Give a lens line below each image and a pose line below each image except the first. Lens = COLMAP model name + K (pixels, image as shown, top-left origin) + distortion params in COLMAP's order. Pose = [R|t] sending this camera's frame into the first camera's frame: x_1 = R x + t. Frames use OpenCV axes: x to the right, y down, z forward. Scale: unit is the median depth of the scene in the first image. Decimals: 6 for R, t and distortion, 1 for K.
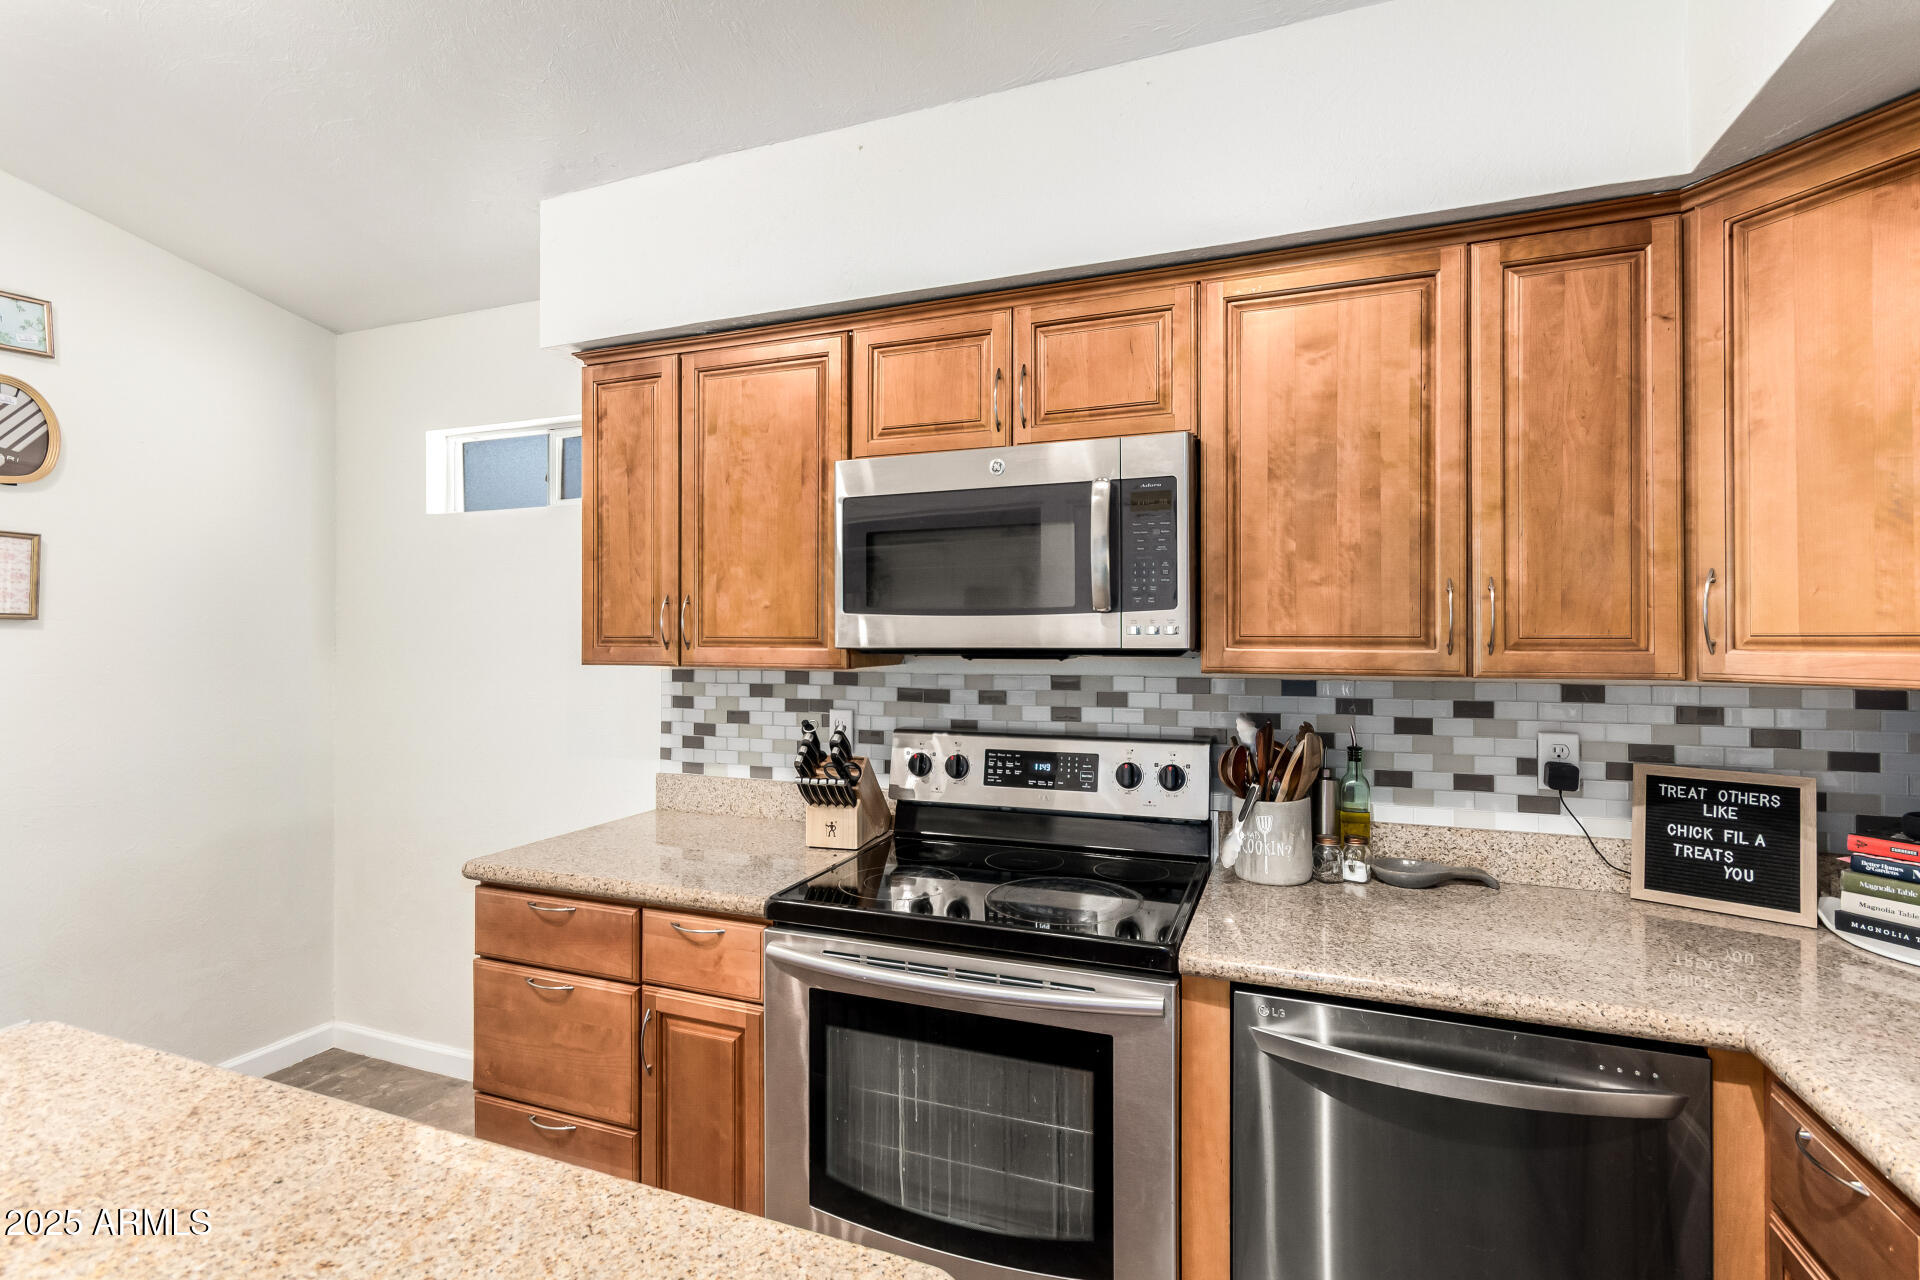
lens RADIAL K [[879.8, 0, 966.0], [0, 879.8, 635.1], [0, 0, 1]] dist [-0.000278, 0.000307]
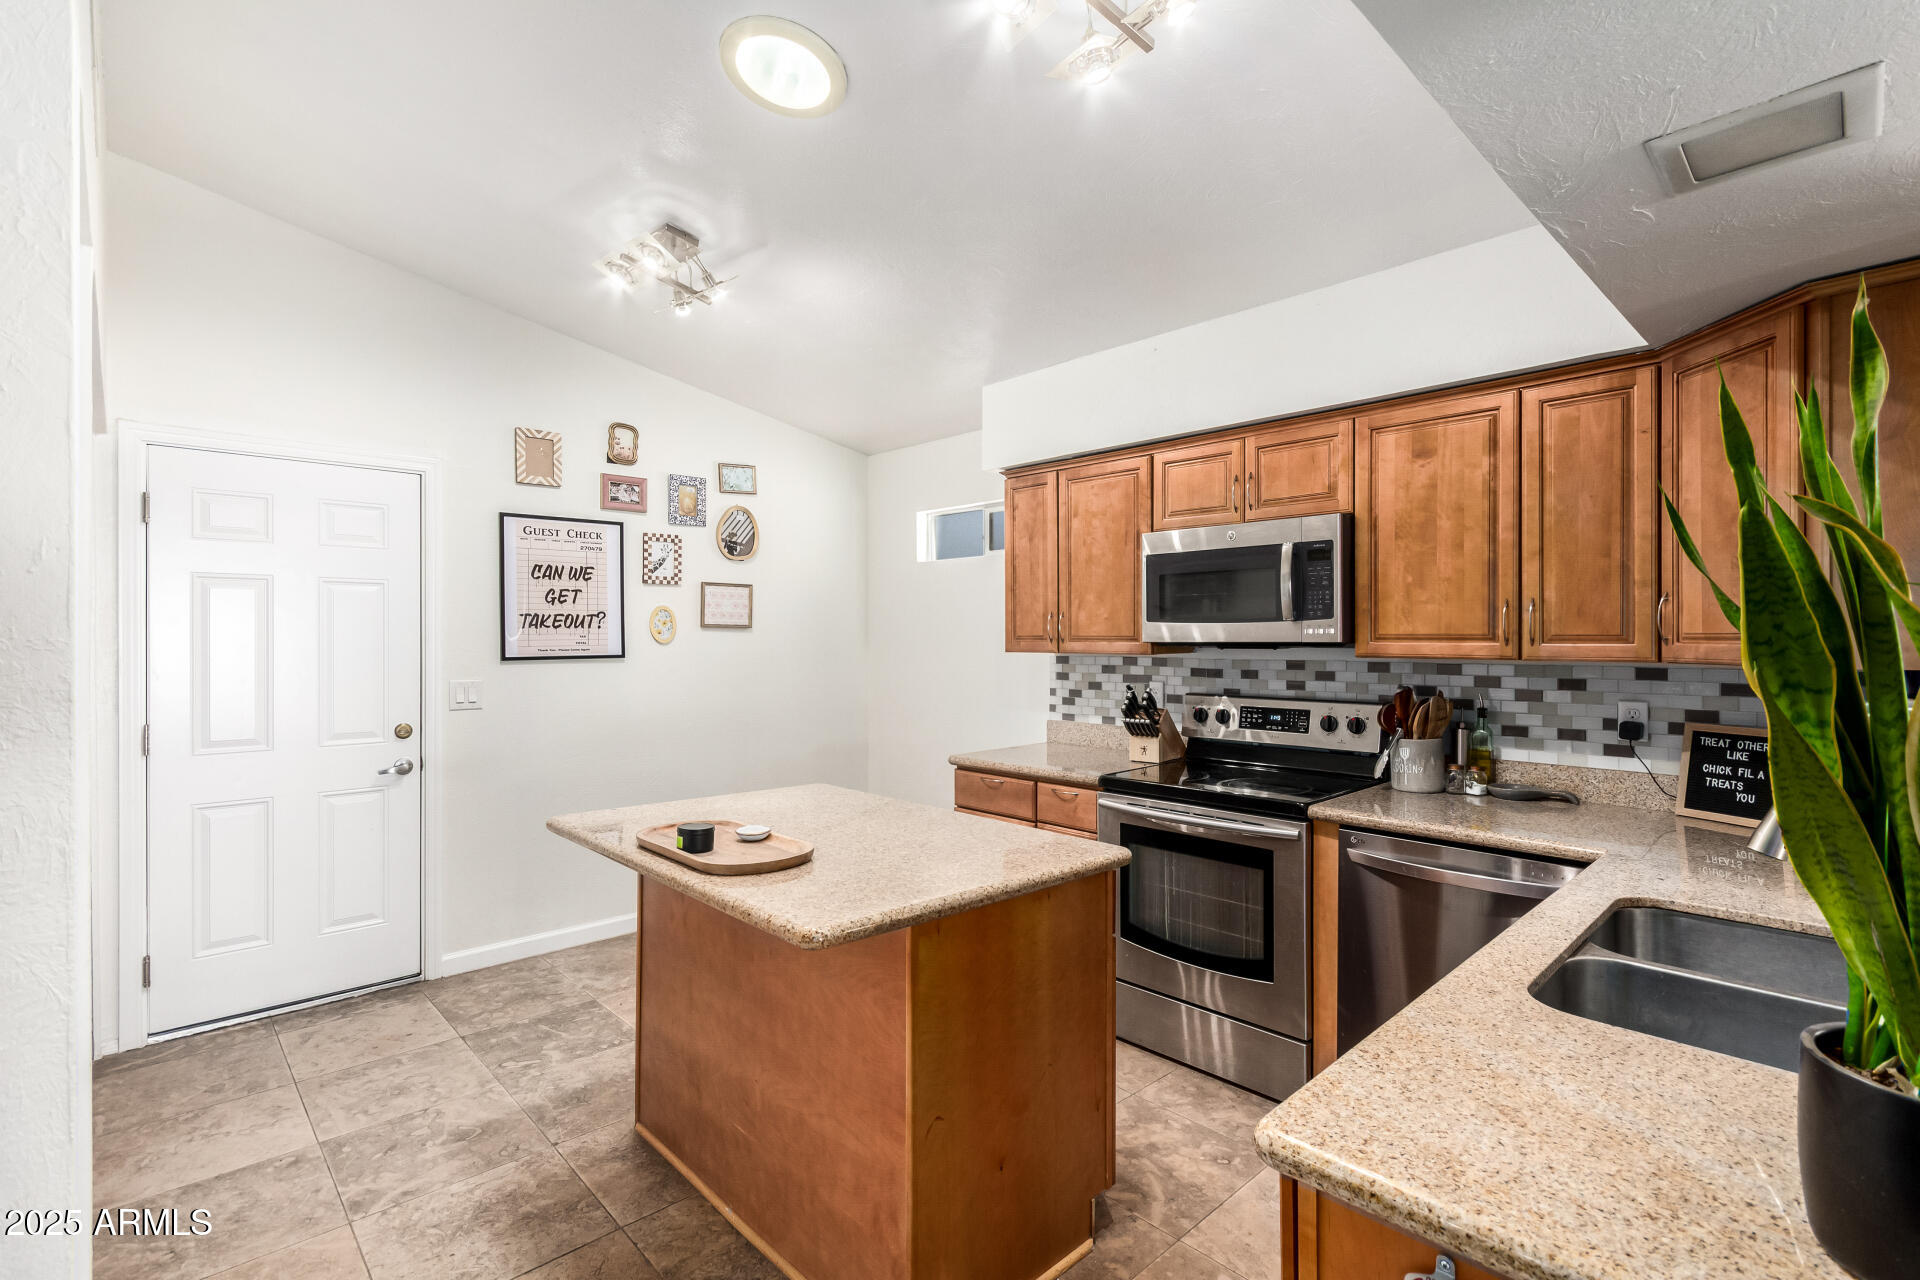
lens RADIAL K [[879.8, 0, 966.0], [0, 879.8, 635.1], [0, 0, 1]] dist [-0.000278, 0.000307]
pose [[0.902634, -0.002772, -0.430401, 0.290958], [0.003817, 0.999991, 0.001564, -0.003210], [0.430393, -0.003055, 0.902637, -0.726533]]
